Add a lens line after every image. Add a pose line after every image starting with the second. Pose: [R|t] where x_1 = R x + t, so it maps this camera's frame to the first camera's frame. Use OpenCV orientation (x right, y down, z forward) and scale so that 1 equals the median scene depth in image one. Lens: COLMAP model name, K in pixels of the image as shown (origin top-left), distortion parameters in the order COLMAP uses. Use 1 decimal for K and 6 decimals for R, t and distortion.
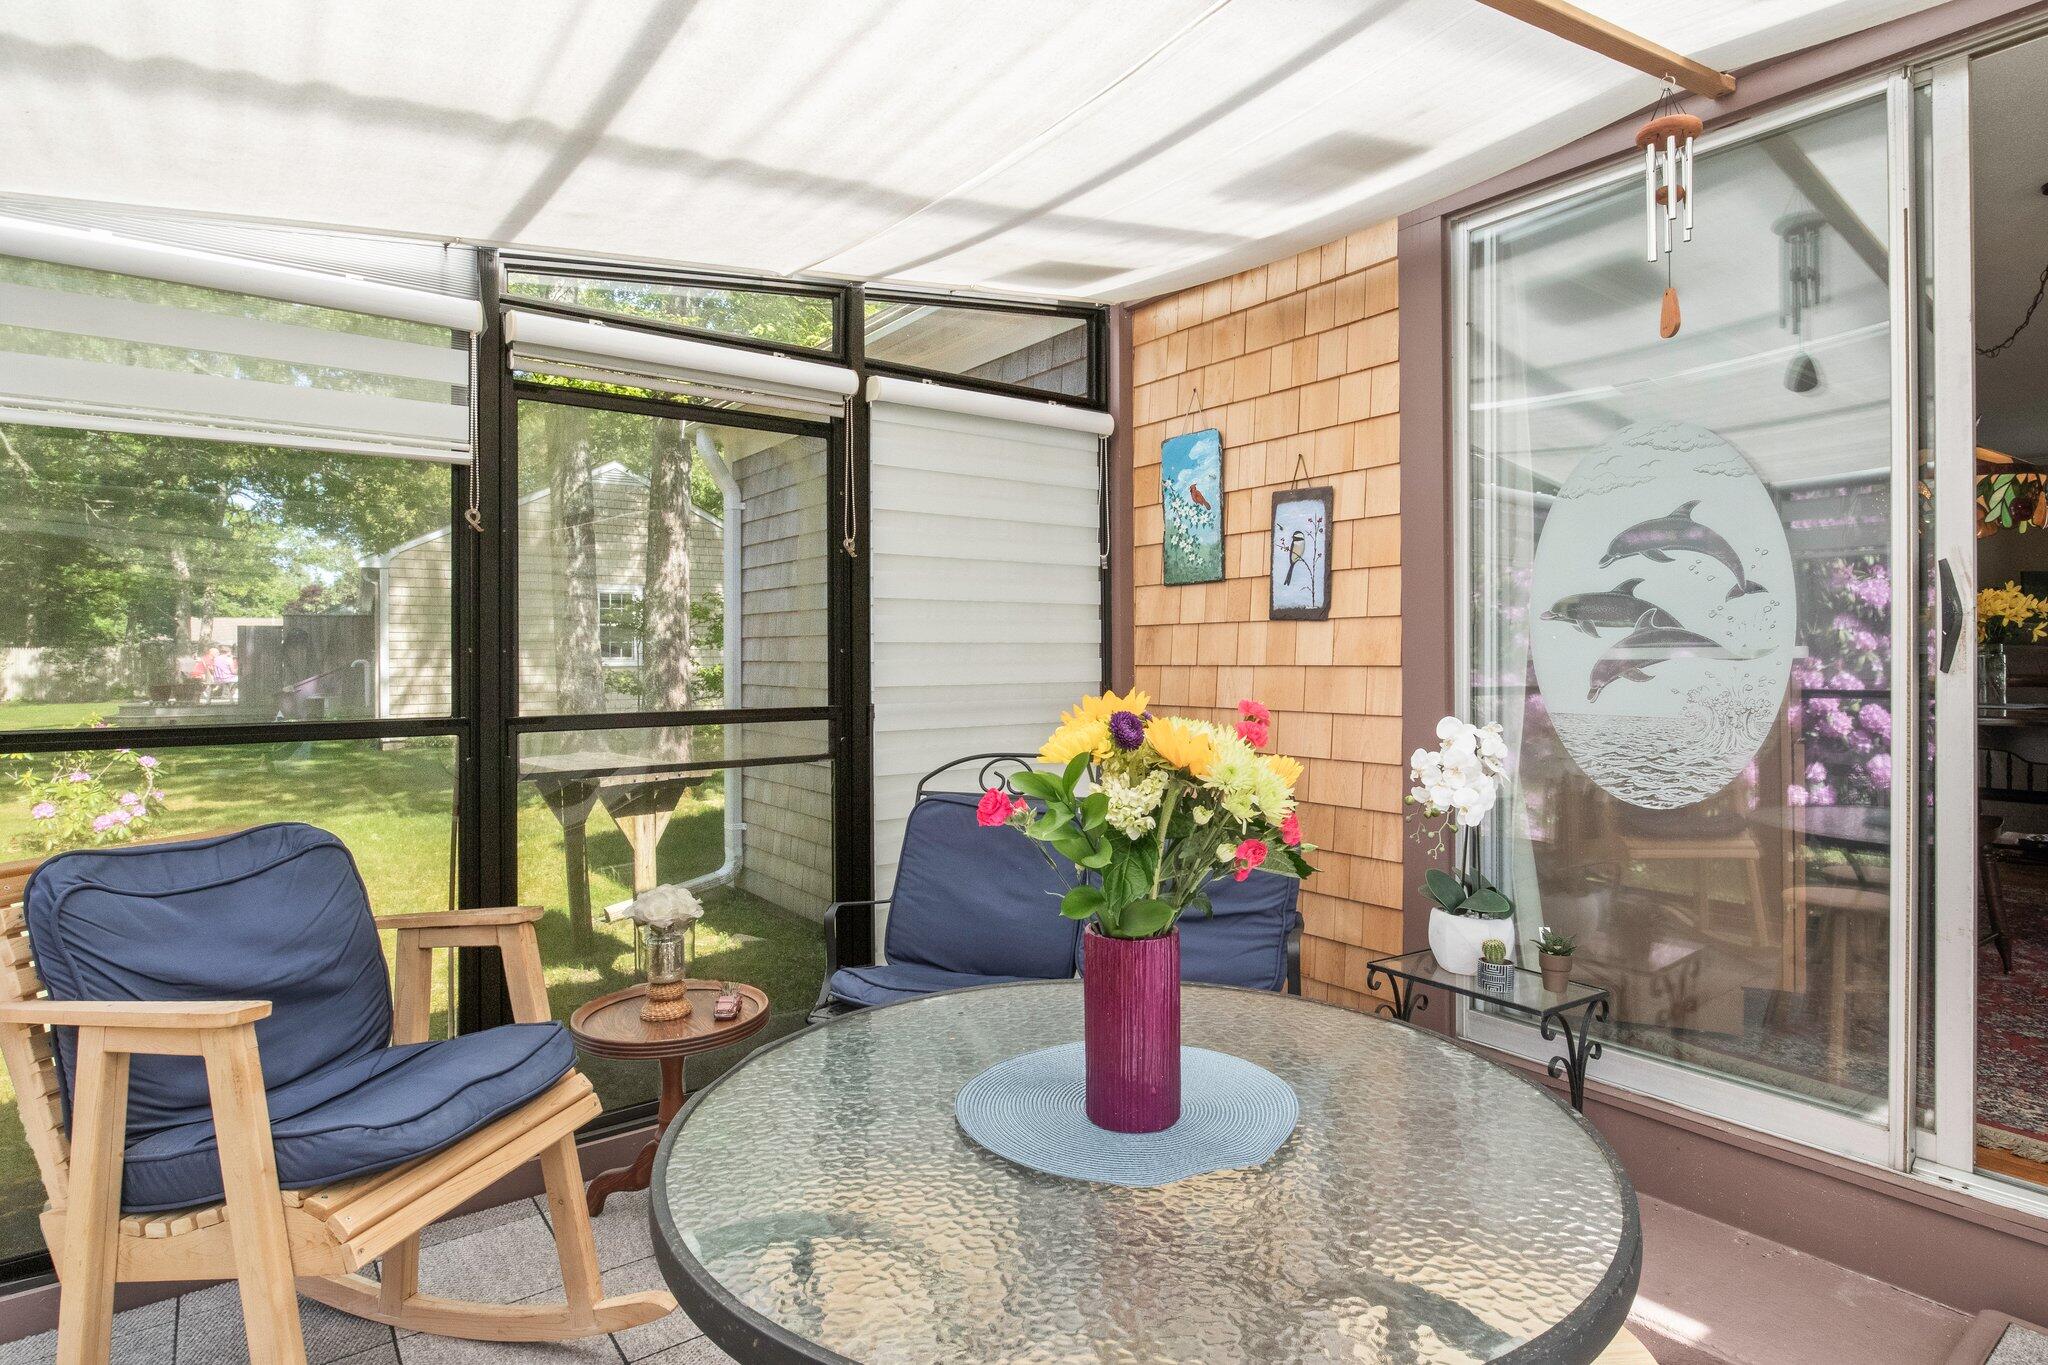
lens RADIAL K [[1070.9, 0, 1022.5], [0, 1070.9, 643.4], [0, 0, 1]] dist [0.000897, 0.000325]
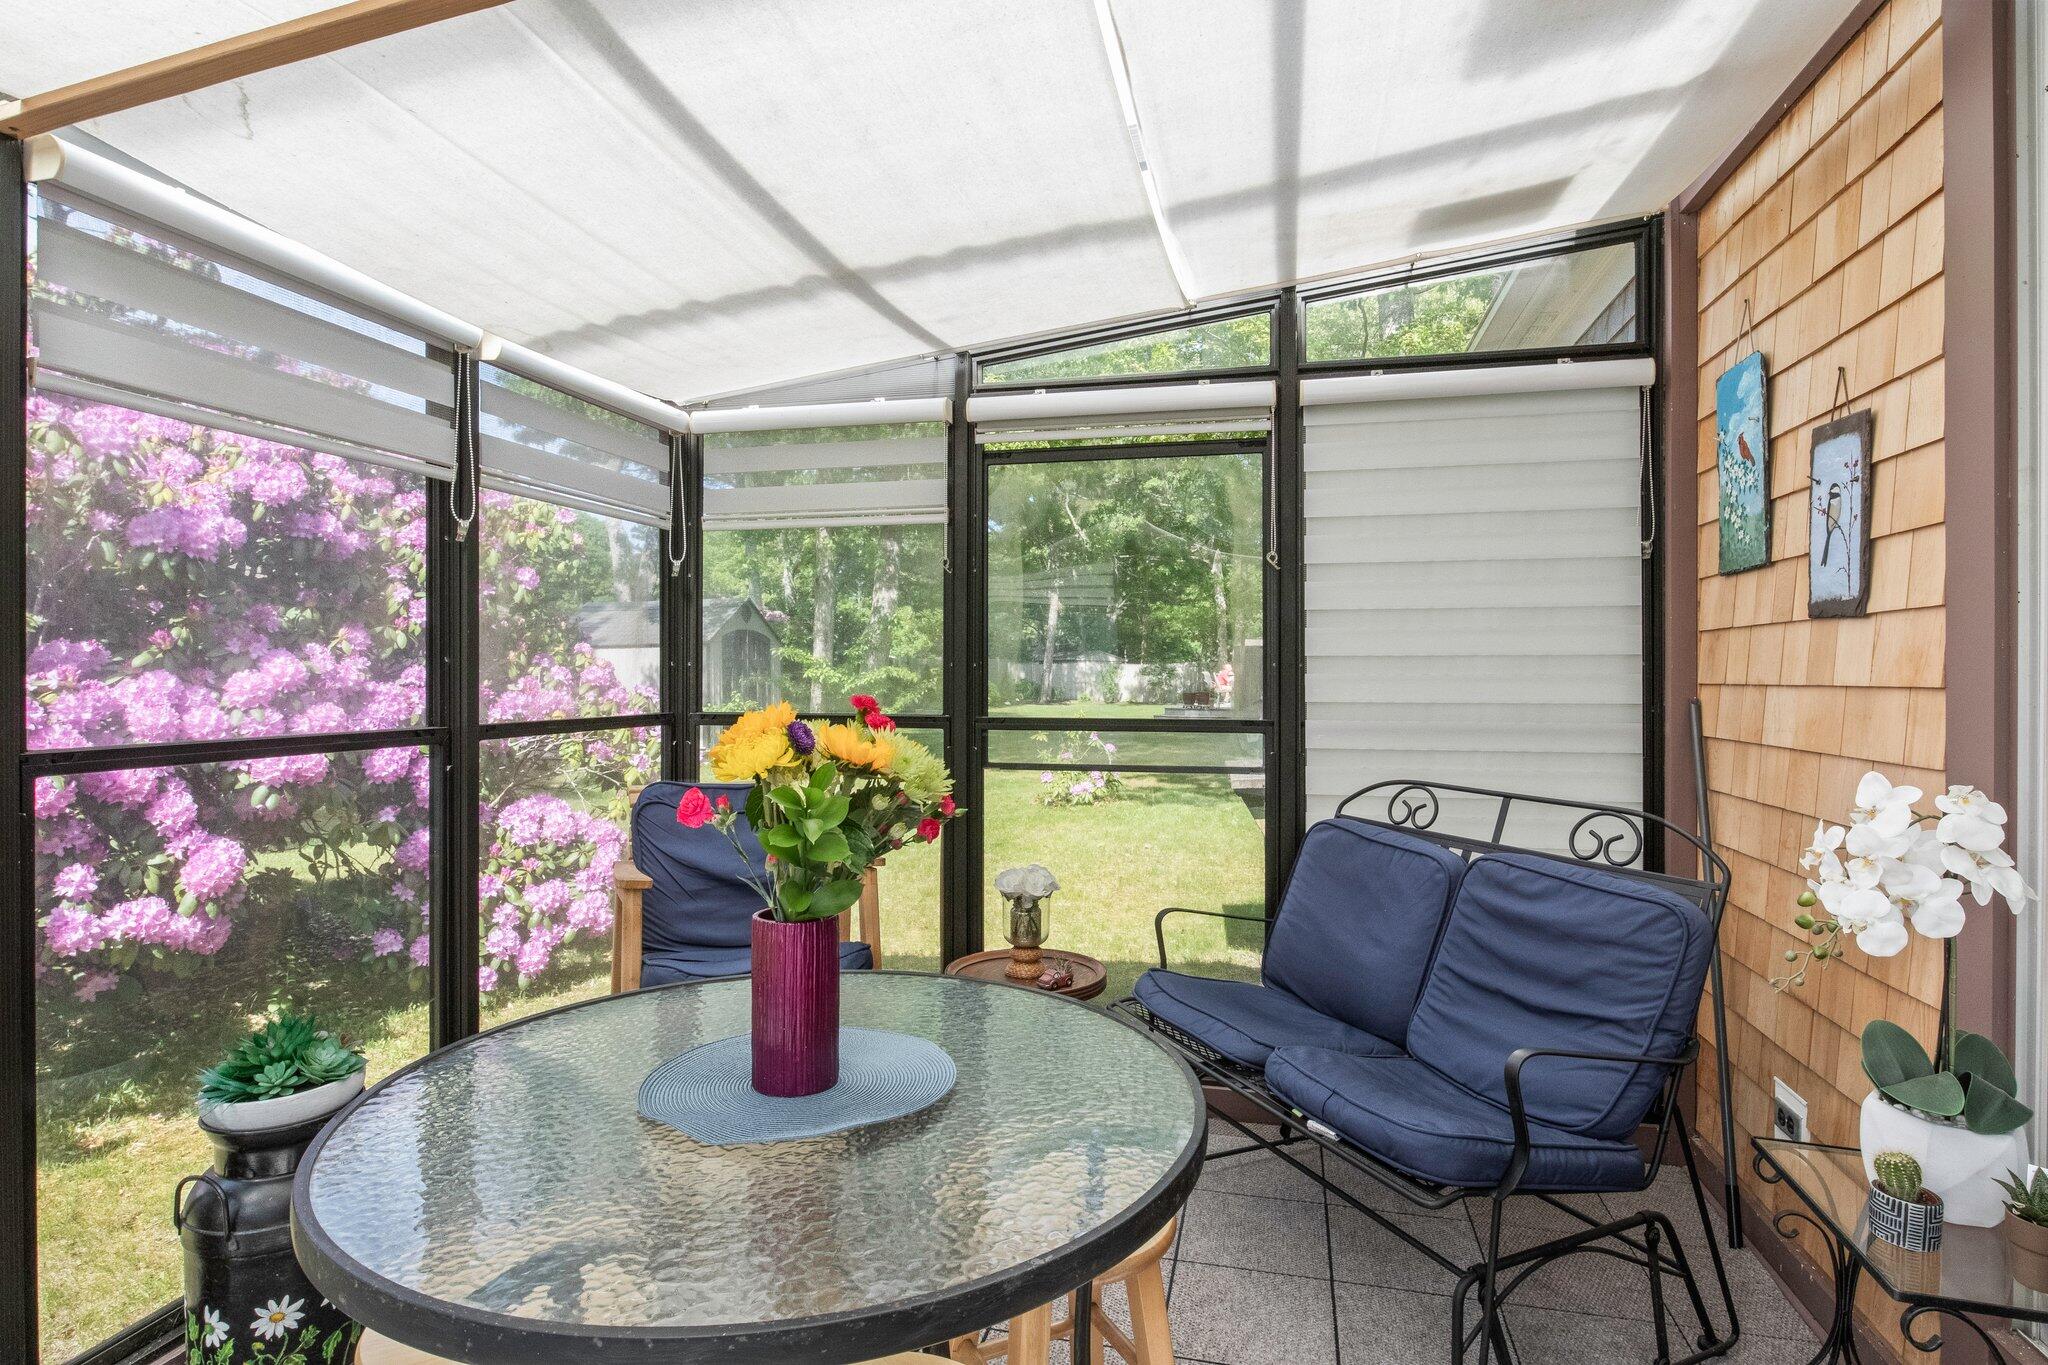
lens RADIAL K [[1058.1, 0, 1035.2], [0, 1058.1, 671.7], [0, 0, 1]] dist [-0.005914, -0.000743]
pose [[0.642511, 0.003712, -0.766268, 0.438189], [0.003829, 0.999960, 0.008054, 0.004479], [0.766267, -0.008109, 0.642471, 0.198577]]
